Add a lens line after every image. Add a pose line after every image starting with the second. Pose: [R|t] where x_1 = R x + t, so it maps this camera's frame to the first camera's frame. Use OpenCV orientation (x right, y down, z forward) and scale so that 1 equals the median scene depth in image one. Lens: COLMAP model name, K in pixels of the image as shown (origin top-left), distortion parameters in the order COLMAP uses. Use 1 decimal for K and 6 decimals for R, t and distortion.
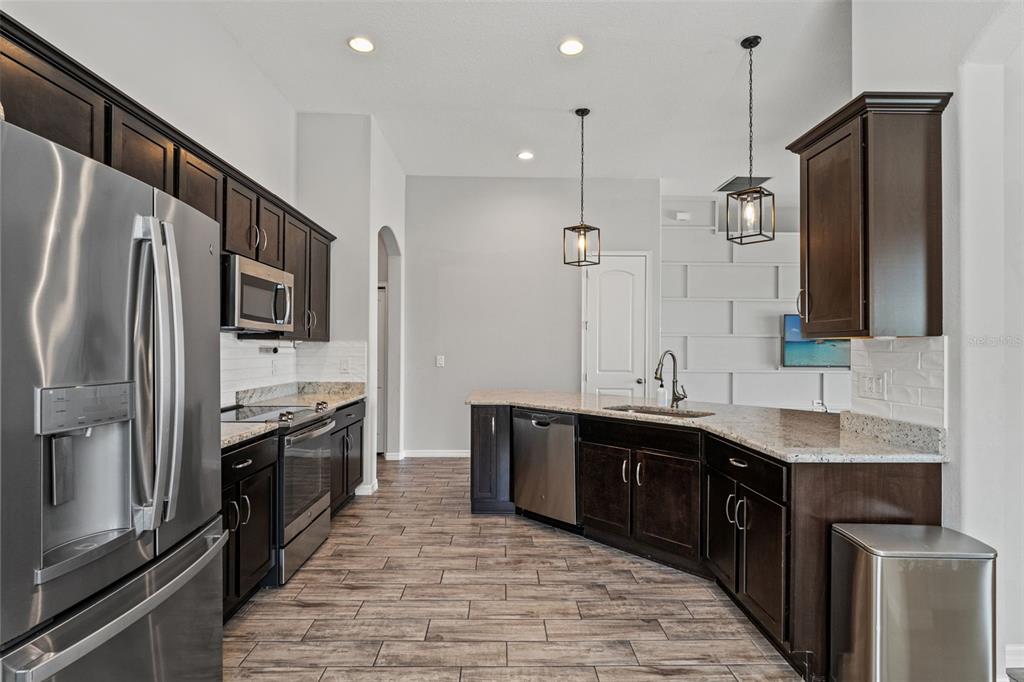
lens RADIAL K [[514.3, 0, 510.6], [0, 514.3, 346.2], [0, 0, 1]] dist [-0.002411, 0.000331]
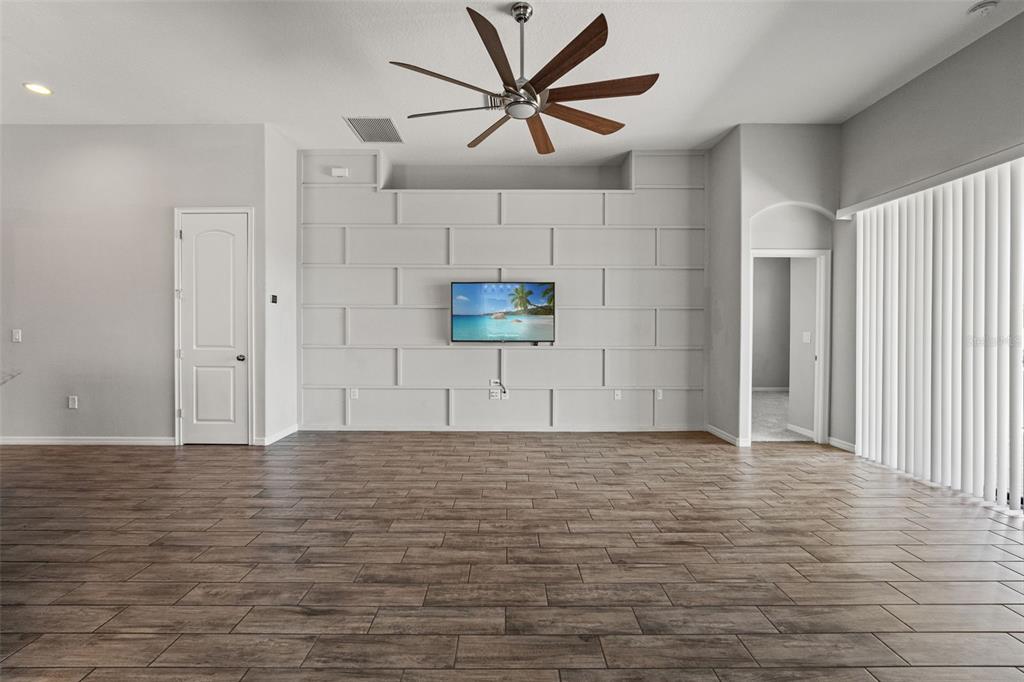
lens RADIAL K [[465.8, 0, 510.6], [0, 465.8, 332.7], [0, 0, 1]] dist [-0.001846, -0.000024]
pose [[0.999845, -0.003916, -0.017190, 1.421193], [0.004046, 0.999964, 0.007523, 0.042309], [0.017160, -0.007591, 0.999824, 0.443769]]
